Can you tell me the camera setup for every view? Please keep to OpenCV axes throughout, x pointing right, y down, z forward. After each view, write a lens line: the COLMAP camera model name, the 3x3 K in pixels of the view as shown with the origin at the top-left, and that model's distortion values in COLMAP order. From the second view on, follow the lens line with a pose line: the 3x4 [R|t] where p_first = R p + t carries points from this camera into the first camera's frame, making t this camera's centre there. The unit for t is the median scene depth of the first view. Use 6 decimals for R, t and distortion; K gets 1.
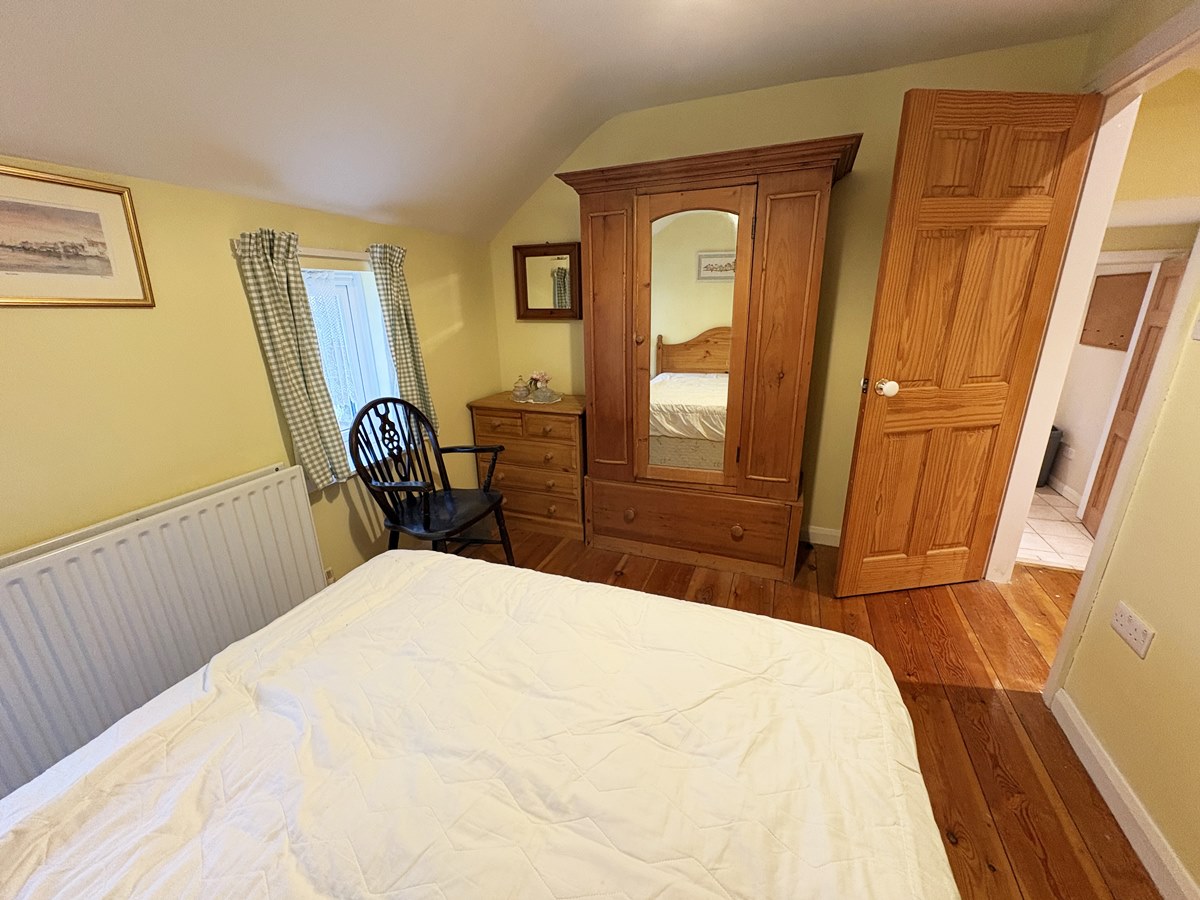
lens RADIAL K [[479.7, 0, 601.0], [0, 479.7, 452.7], [0, 0, 1]] dist [-0.003029, 0.000119]
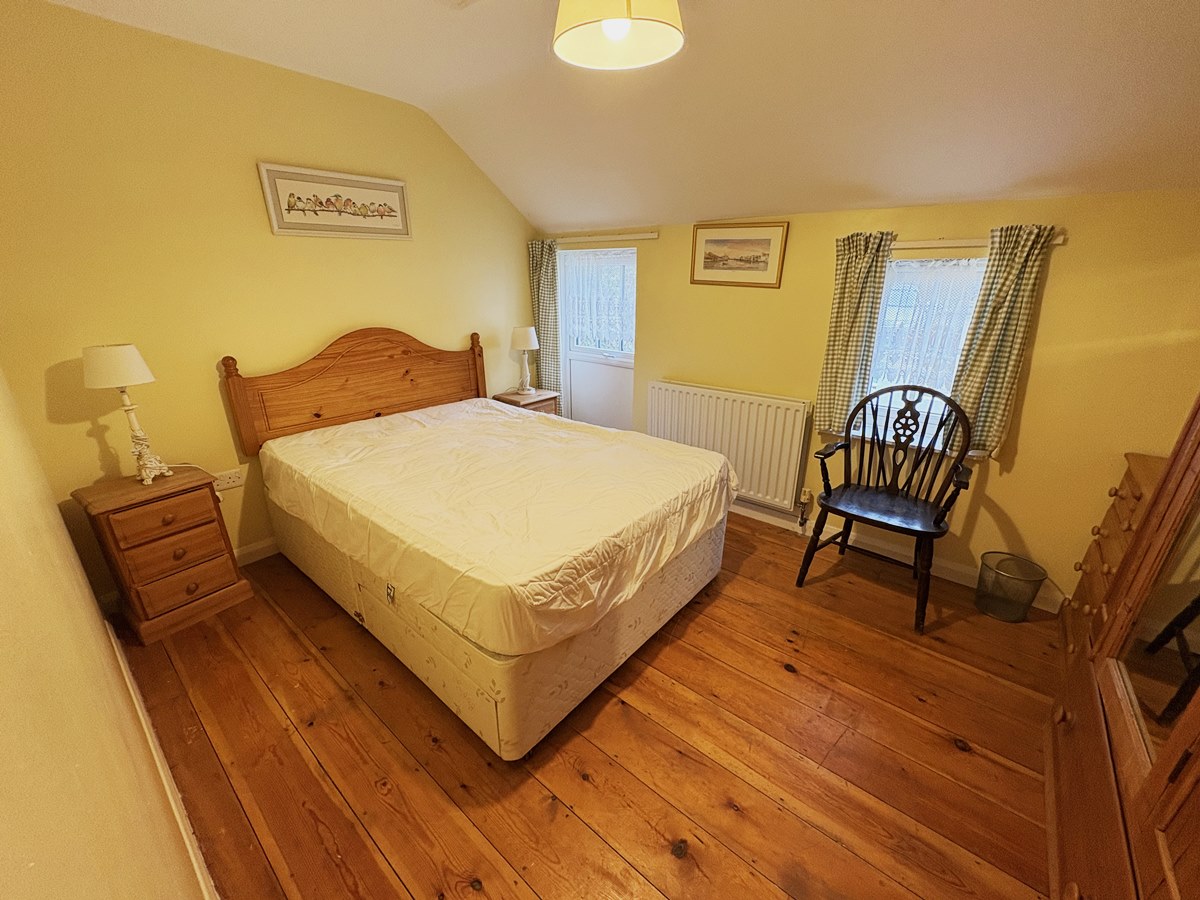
lens RADIAL K [[479.7, 0, 599.5], [0, 479.7, 449.8], [0, 0, 1]] dist [-0.003029, 0.000119]
pose [[-0.315212, 0.341660, -0.885387, 0.702082], [-0.284453, 0.856039, 0.431605, -0.245459], [0.905388, 0.387898, -0.172648, 0.623129]]
